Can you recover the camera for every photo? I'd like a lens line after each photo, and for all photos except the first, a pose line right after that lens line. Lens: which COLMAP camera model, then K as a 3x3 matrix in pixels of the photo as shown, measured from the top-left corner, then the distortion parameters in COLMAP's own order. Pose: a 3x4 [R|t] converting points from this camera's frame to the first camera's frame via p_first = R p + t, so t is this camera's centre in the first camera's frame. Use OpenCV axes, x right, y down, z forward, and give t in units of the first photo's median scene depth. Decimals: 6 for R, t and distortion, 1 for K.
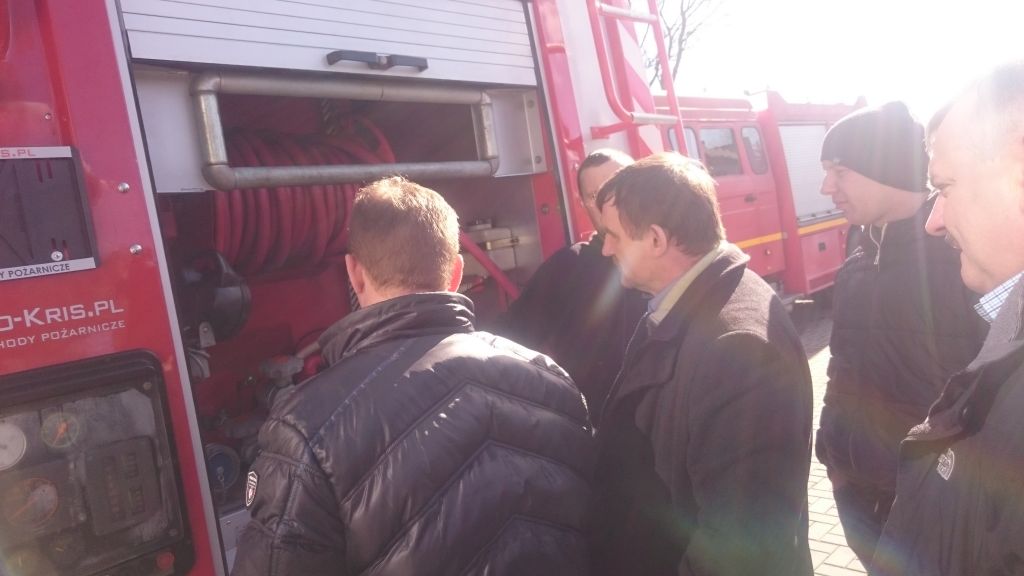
lens RADIAL K [[795.9, 0, 512.0], [0, 795.9, 288.0], [0, 0, 1]] dist [0.004319, -0.002429]
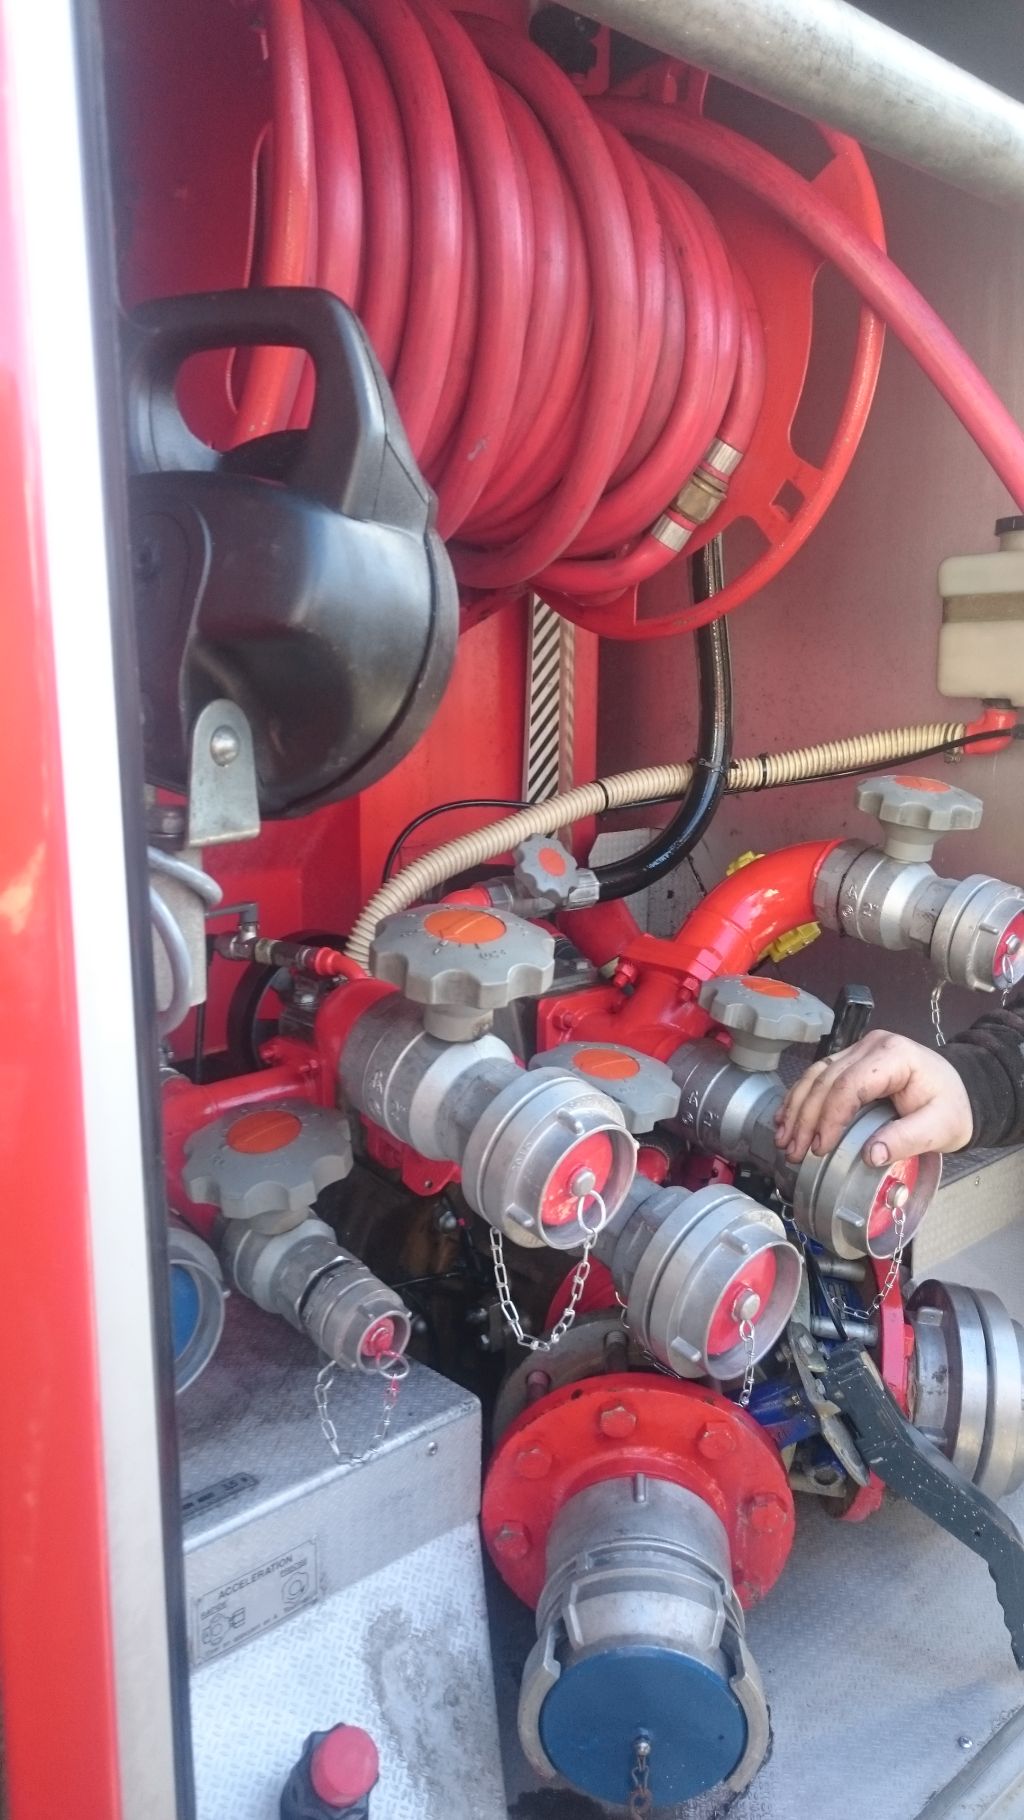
lens RADIAL K [[1414.6, 0, 512.0], [0, 1414.6, 910.0], [0, 0, 1]] dist [0.004319, -0.002429]
pose [[0.989760, 0.140810, -0.023418, -0.304857], [-0.137351, 0.984130, 0.112350, 0.043369], [0.038866, -0.107983, 0.993393, 0.677178]]
